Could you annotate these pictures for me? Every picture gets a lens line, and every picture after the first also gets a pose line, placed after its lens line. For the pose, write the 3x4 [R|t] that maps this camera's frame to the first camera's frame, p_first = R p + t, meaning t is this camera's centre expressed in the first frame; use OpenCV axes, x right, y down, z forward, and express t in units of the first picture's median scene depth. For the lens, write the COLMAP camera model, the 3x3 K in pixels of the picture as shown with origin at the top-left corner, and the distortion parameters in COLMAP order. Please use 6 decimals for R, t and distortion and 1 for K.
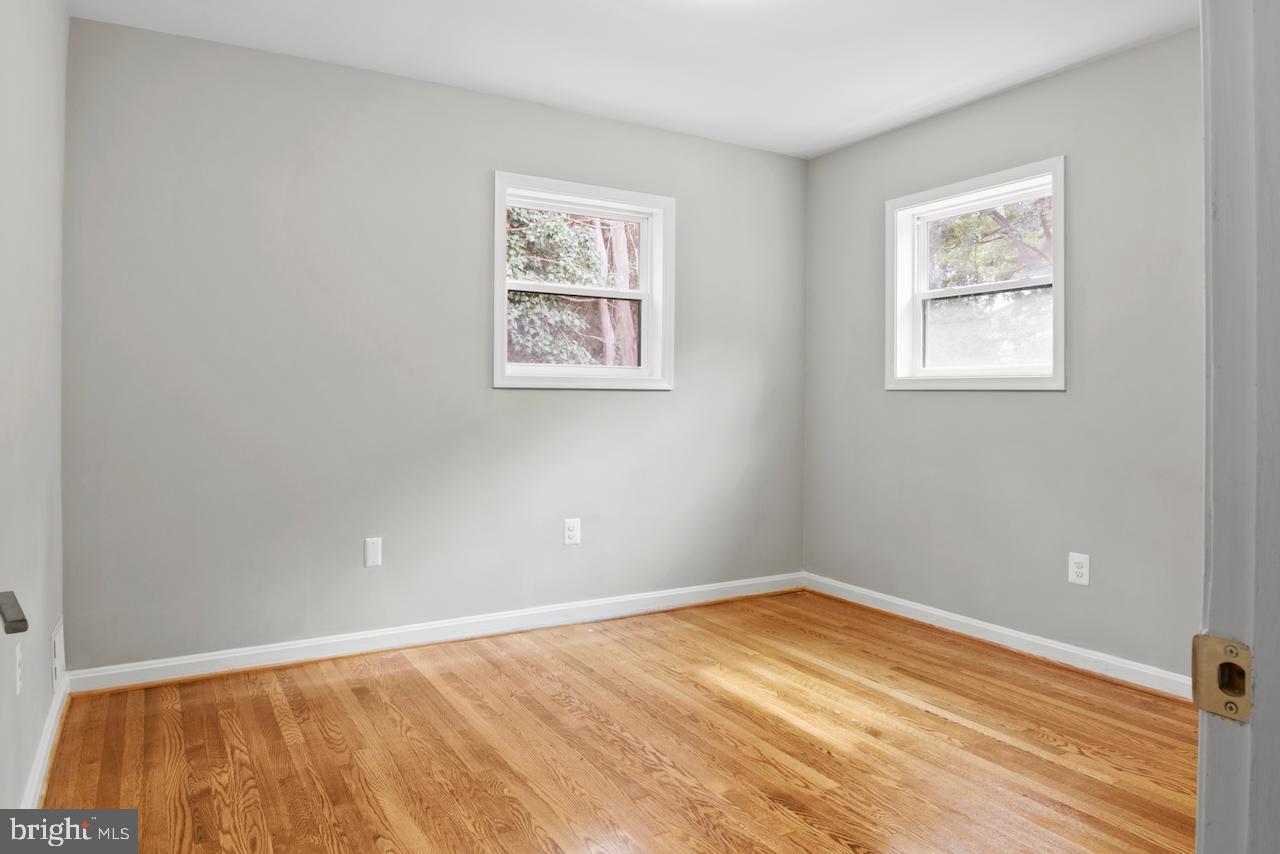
lens RADIAL K [[830.5, 0, 640.5], [0, 830.5, 415.6], [0, 0, 1]] dist [-0.000720, 0.000188]
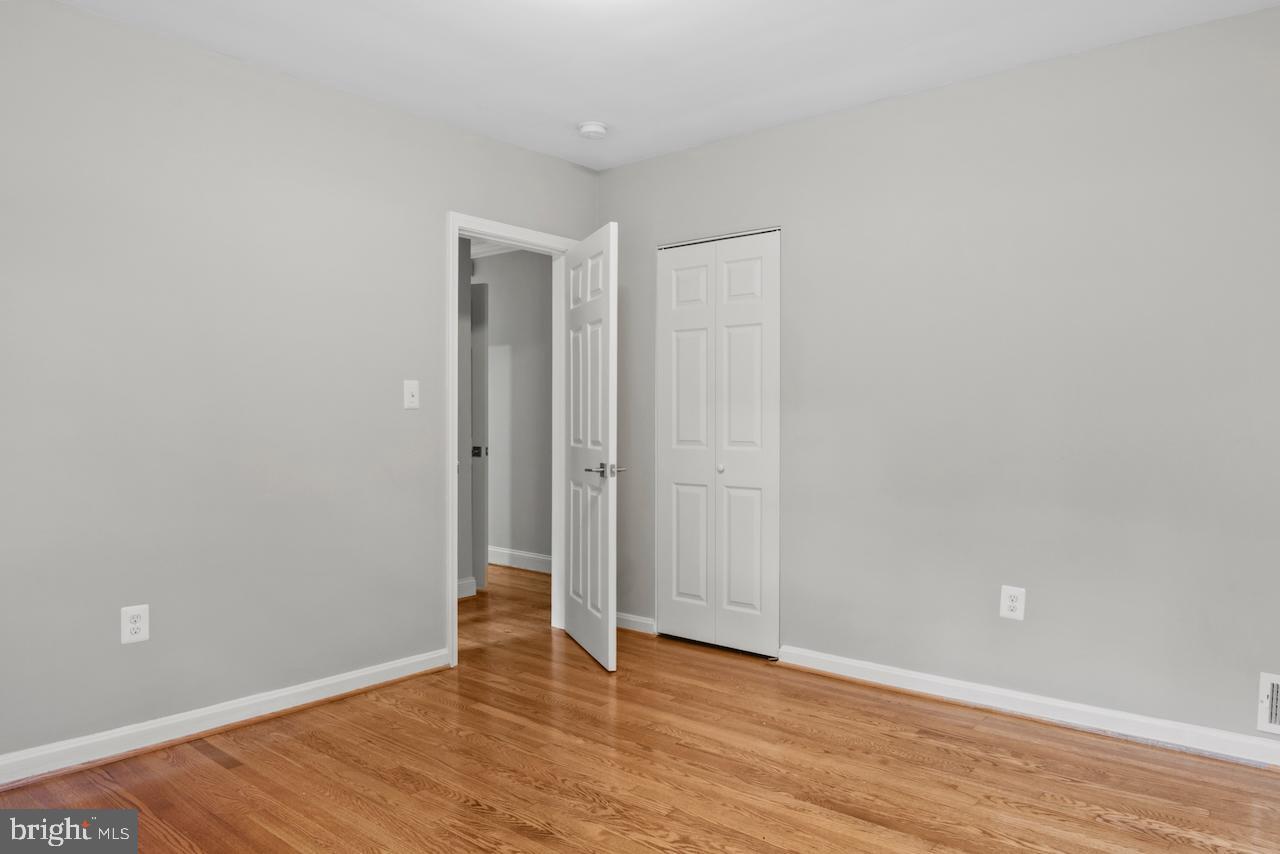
lens RADIAL K [[830.5, 0, 639.9], [0, 830.5, 424.6], [0, 0, 1]] dist [-0.000720, 0.000188]
pose [[-0.942497, -0.005546, -0.334169, 0.394017], [-0.016489, 0.999416, 0.029920, -0.062558], [0.333808, 0.033710, -0.942038, 1.968686]]
